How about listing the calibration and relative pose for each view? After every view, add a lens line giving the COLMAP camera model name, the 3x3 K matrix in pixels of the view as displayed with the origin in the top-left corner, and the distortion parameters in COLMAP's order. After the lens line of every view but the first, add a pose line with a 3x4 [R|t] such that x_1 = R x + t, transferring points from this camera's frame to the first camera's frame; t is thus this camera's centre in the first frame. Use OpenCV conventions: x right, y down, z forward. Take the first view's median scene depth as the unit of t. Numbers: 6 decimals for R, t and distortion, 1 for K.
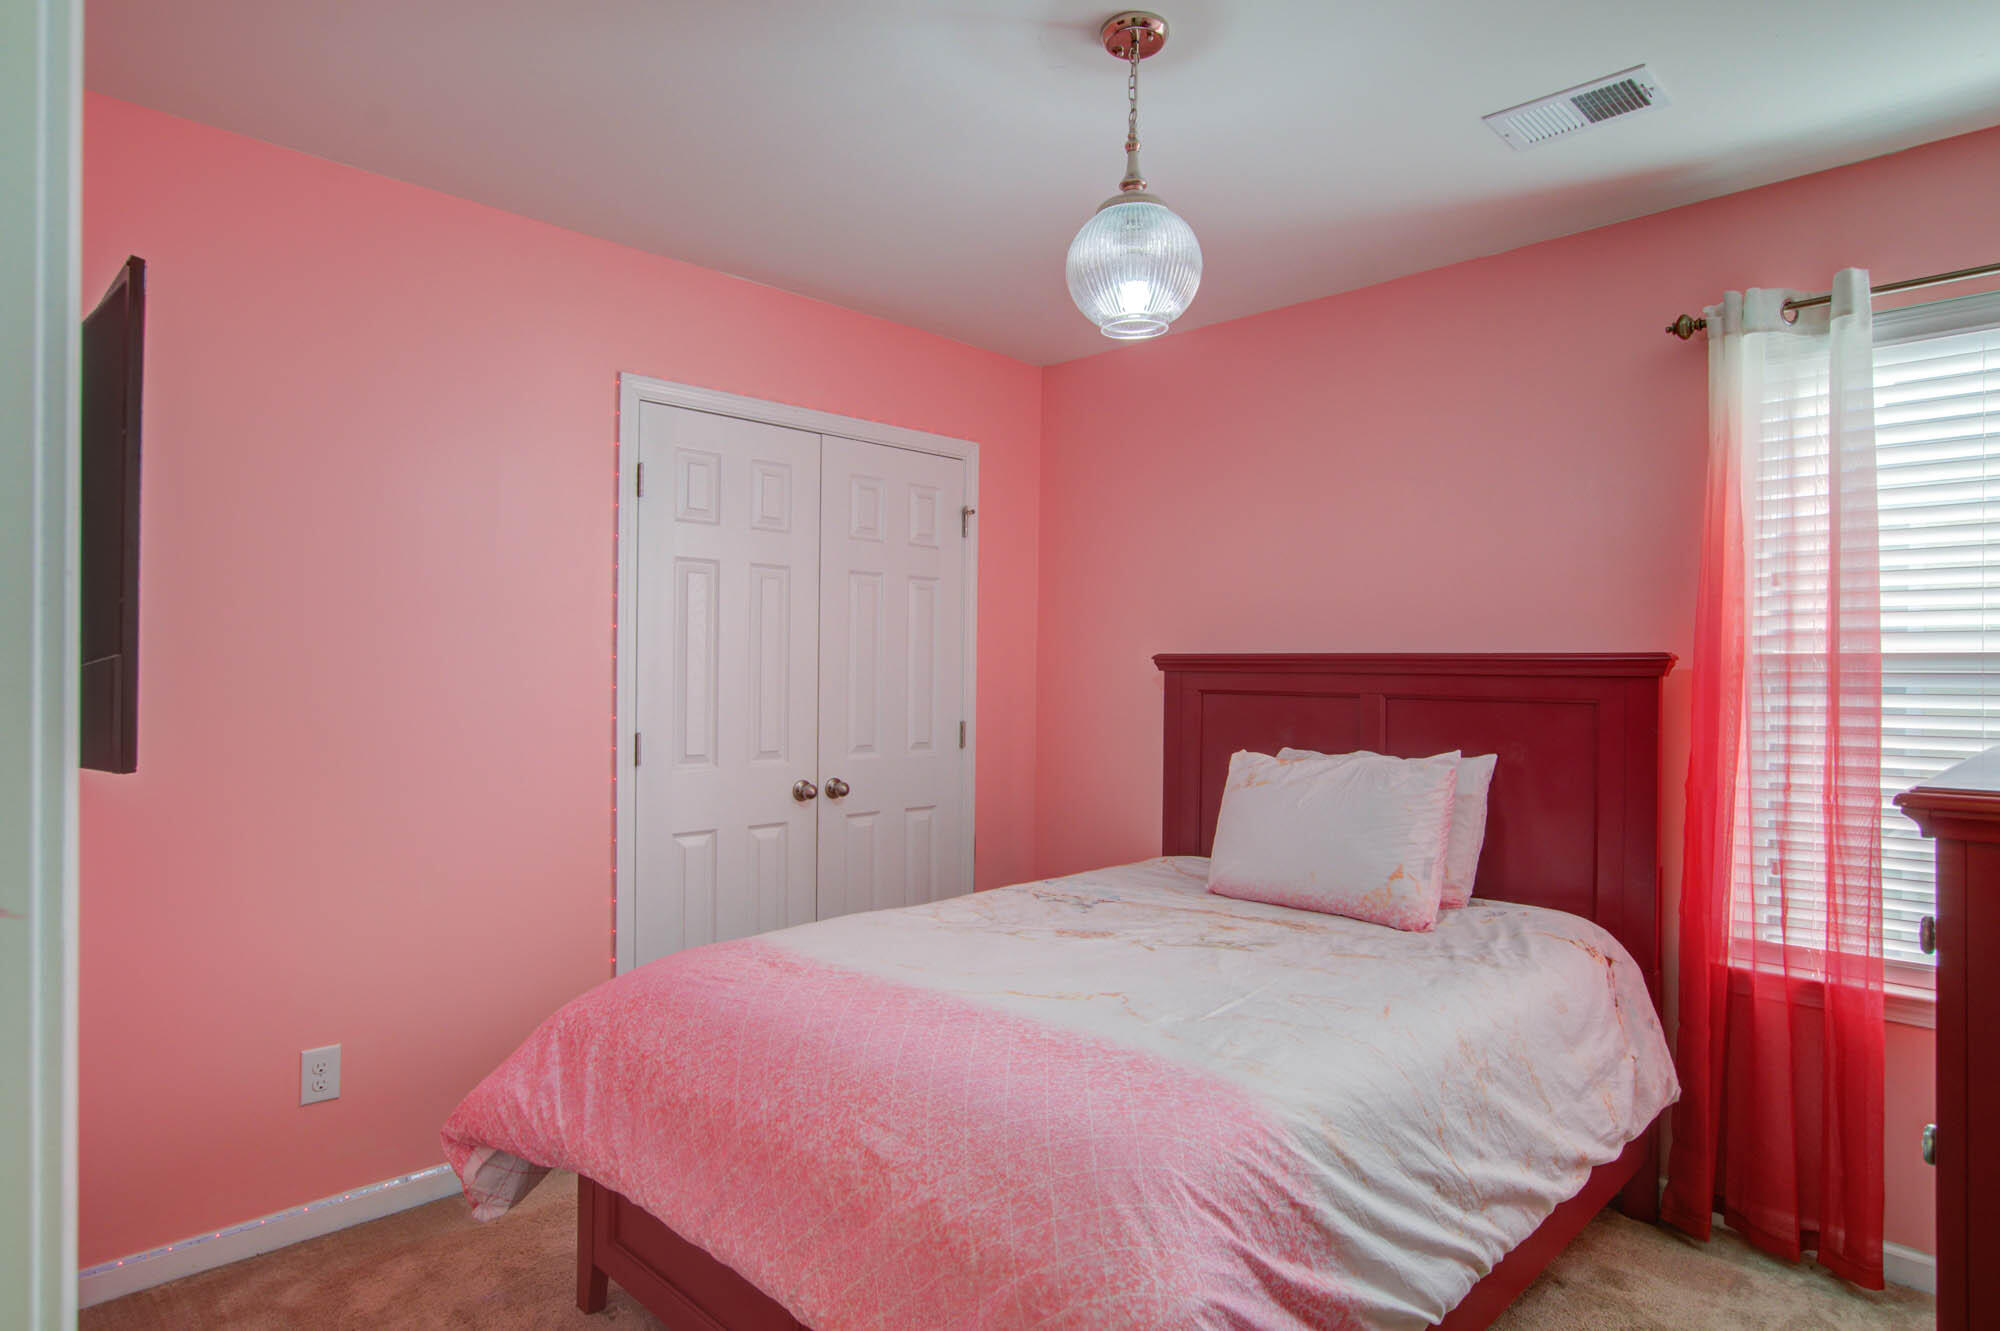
lens RADIAL K [[1171.1, 0, 996.3], [0, 1171.1, 664.5], [0, 0, 1]] dist [0.004609, 0.000921]
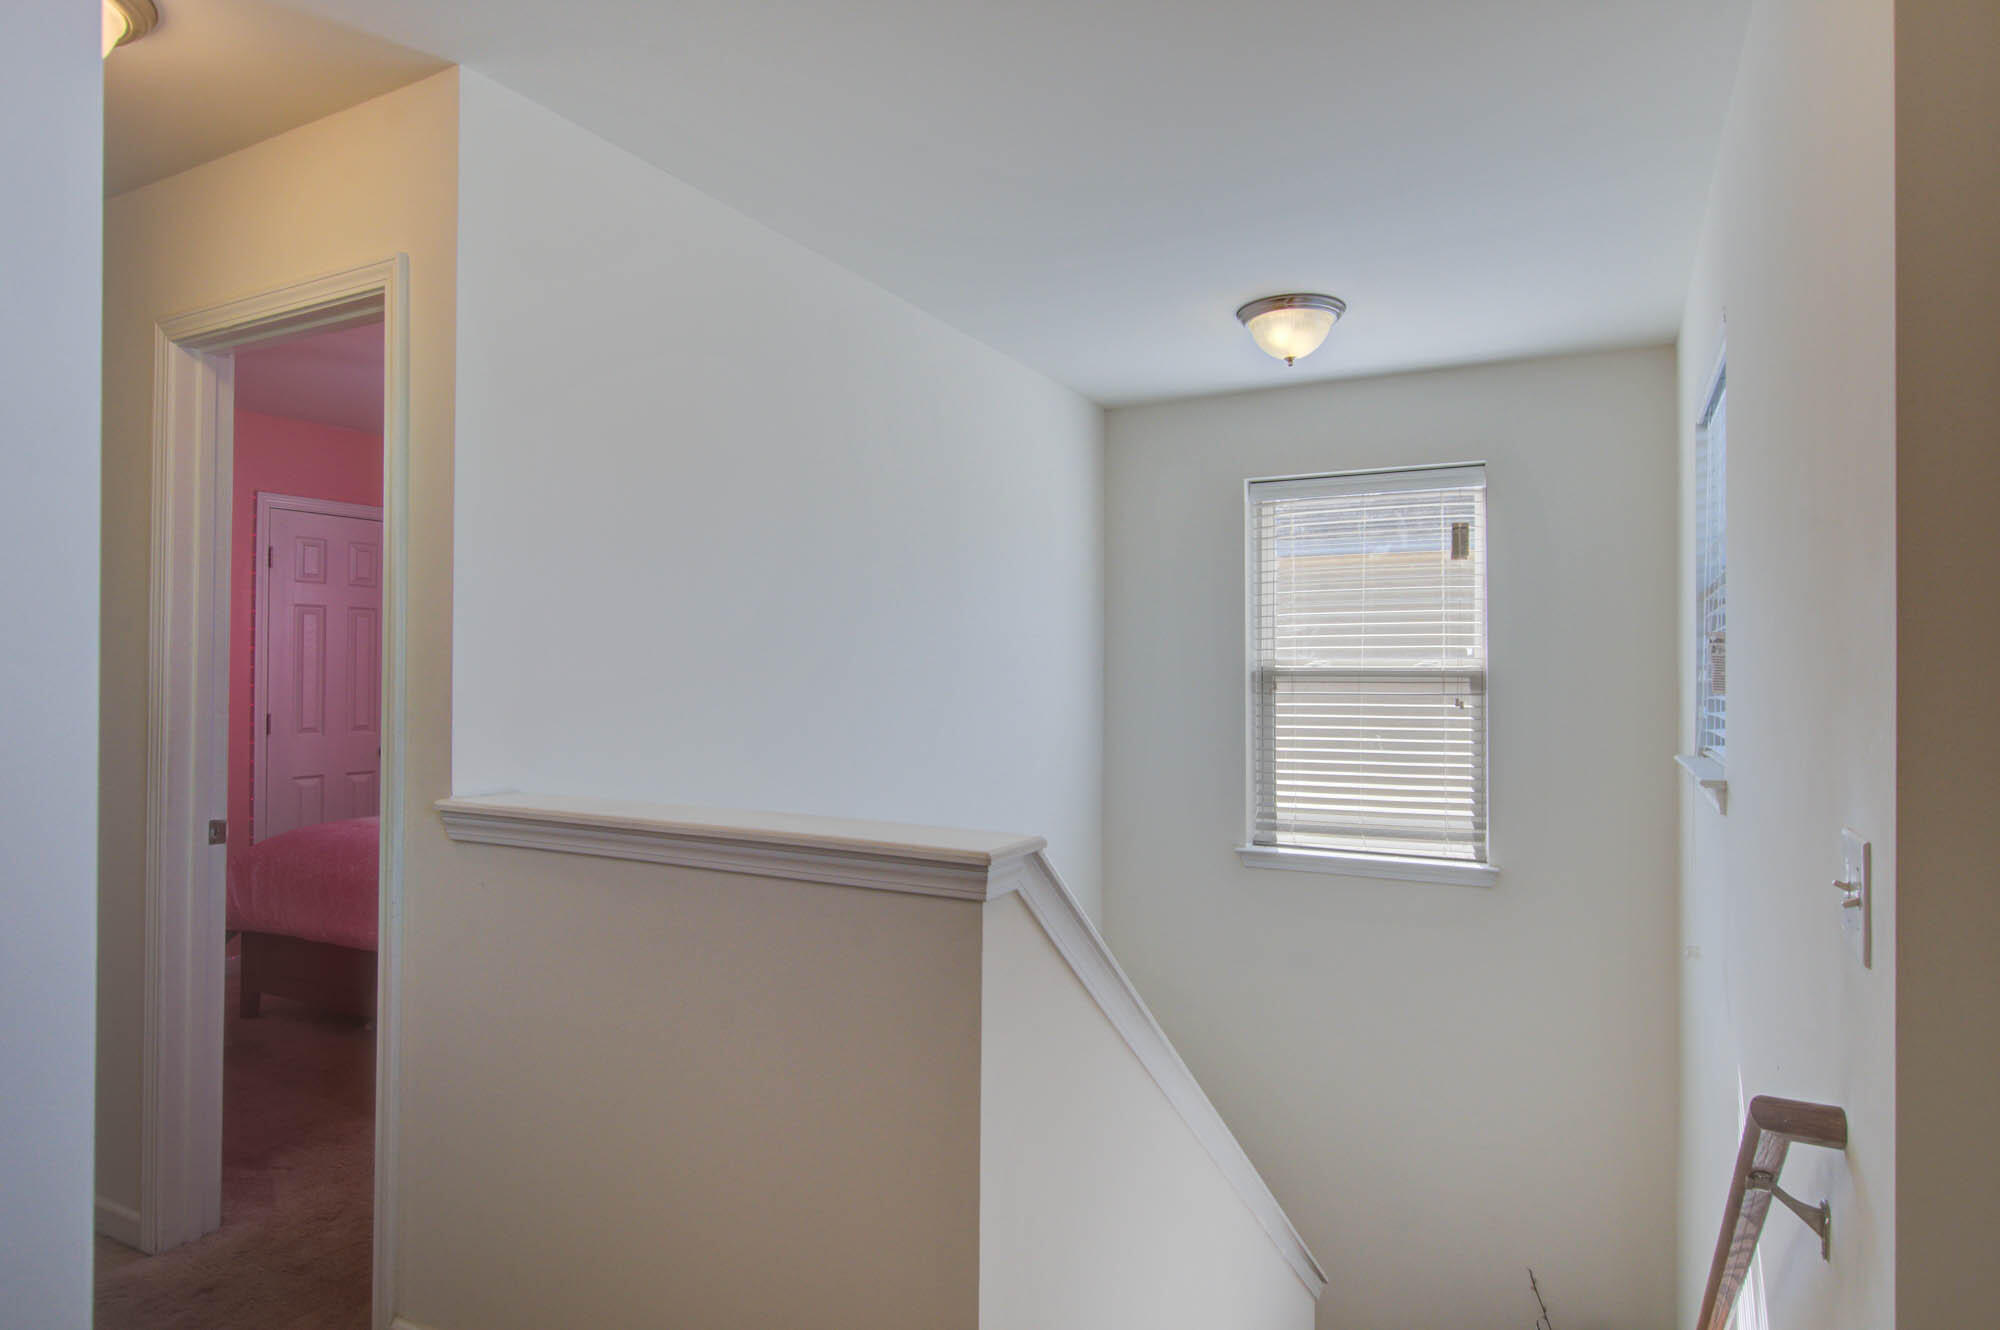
lens RADIAL K [[1171.1, 0, 1007.7], [0, 1171.1, 661.8], [0, 0, 1]] dist [0.004609, 0.000921]
pose [[0.955362, -0.004398, 0.295406, 0.183163], [0.006434, 0.999962, -0.005918, 0.003372], [-0.295369, 0.007555, 0.955353, -0.820261]]
